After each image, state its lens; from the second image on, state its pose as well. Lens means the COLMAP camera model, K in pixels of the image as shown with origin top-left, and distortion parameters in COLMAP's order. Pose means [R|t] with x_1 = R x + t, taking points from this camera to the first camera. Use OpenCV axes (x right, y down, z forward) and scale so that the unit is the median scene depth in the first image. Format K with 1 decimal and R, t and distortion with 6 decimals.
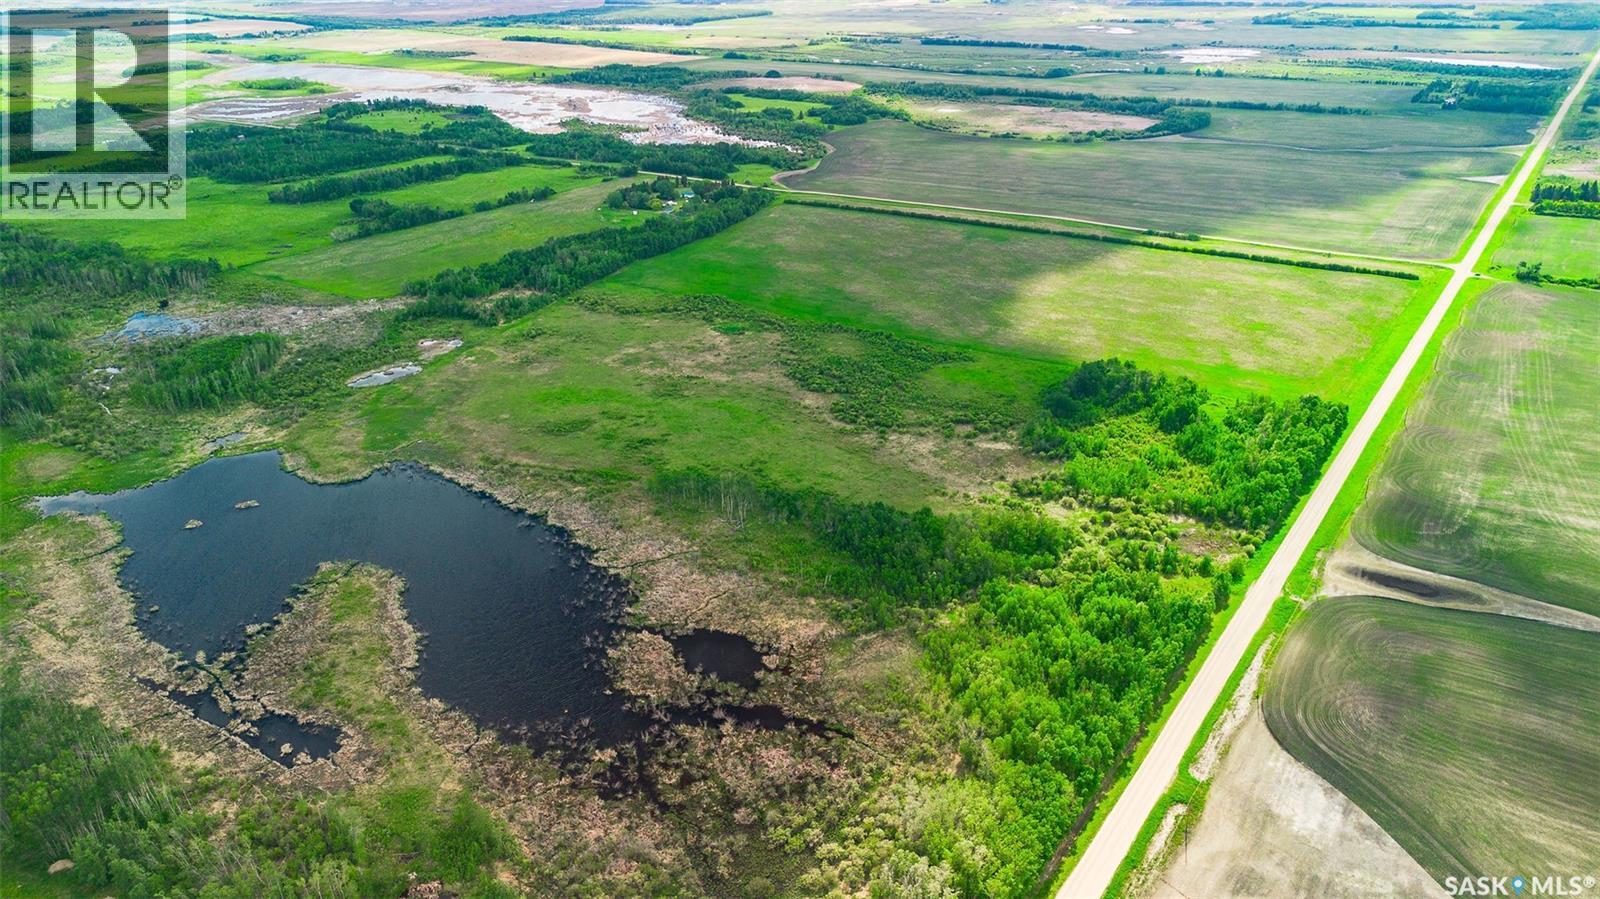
lens RADIAL K [[1130.4, 0, 800.0], [0, 1130.4, 449.5], [0, 0, 1]] dist [0.065011, -0.111720]
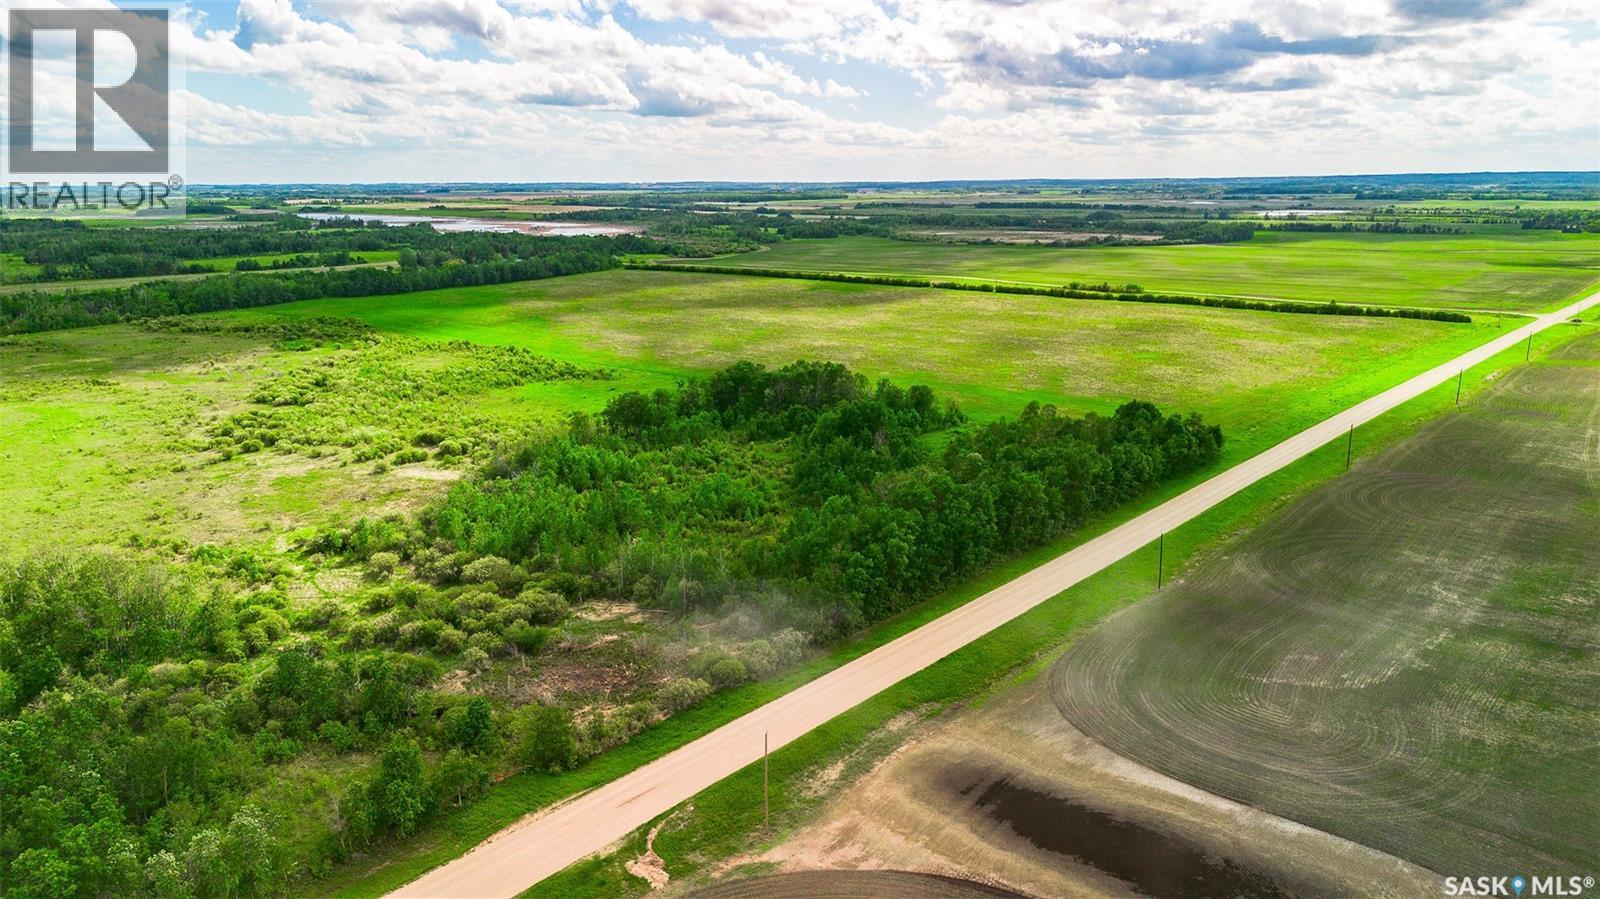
lens RADIAL K [[1130.4, 0, 800.0], [0, 1130.4, 449.5], [0, 0, 1]] dist [0.065011, -0.111720]
pose [[0.992684, 0.032652, -0.116246, 0.412490], [-0.053275, 0.982406, -0.179000, 0.067382], [0.108356, 0.183884, 0.976957, 0.606064]]
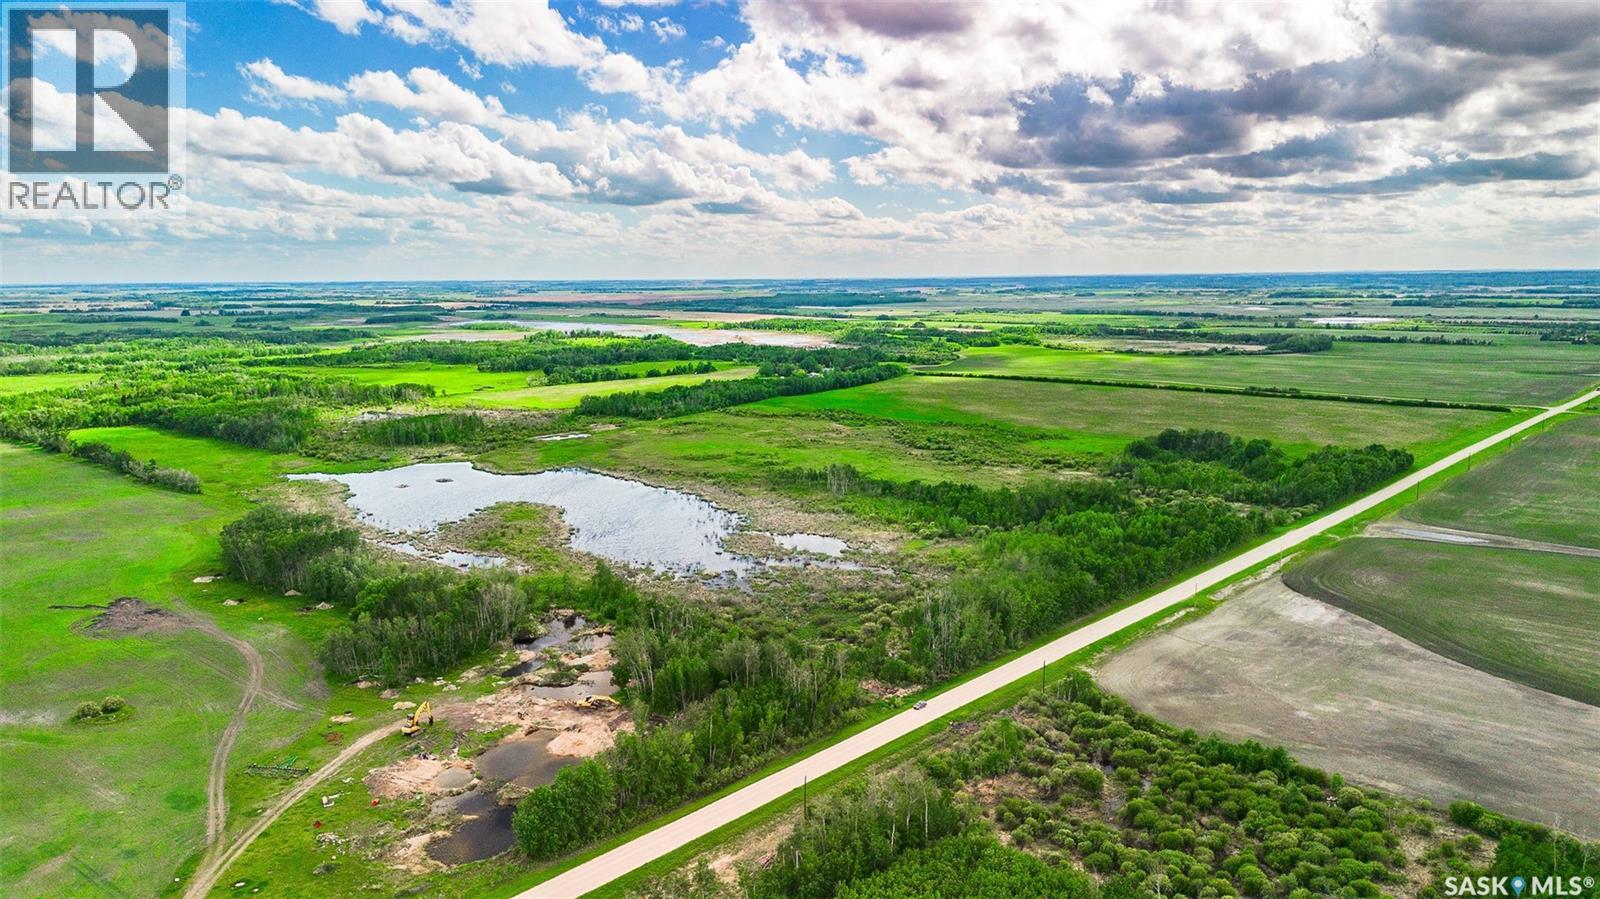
lens RADIAL K [[1130.4, 0, 800.0], [0, 1130.4, 449.5], [0, 0, 1]] dist [0.065011, -0.111720]
pose [[0.990225, 0.025333, -0.137163, 0.057802], [-0.059964, 0.965173, -0.254646, 0.301473], [0.125935, 0.260382, 0.957257, -0.130193]]
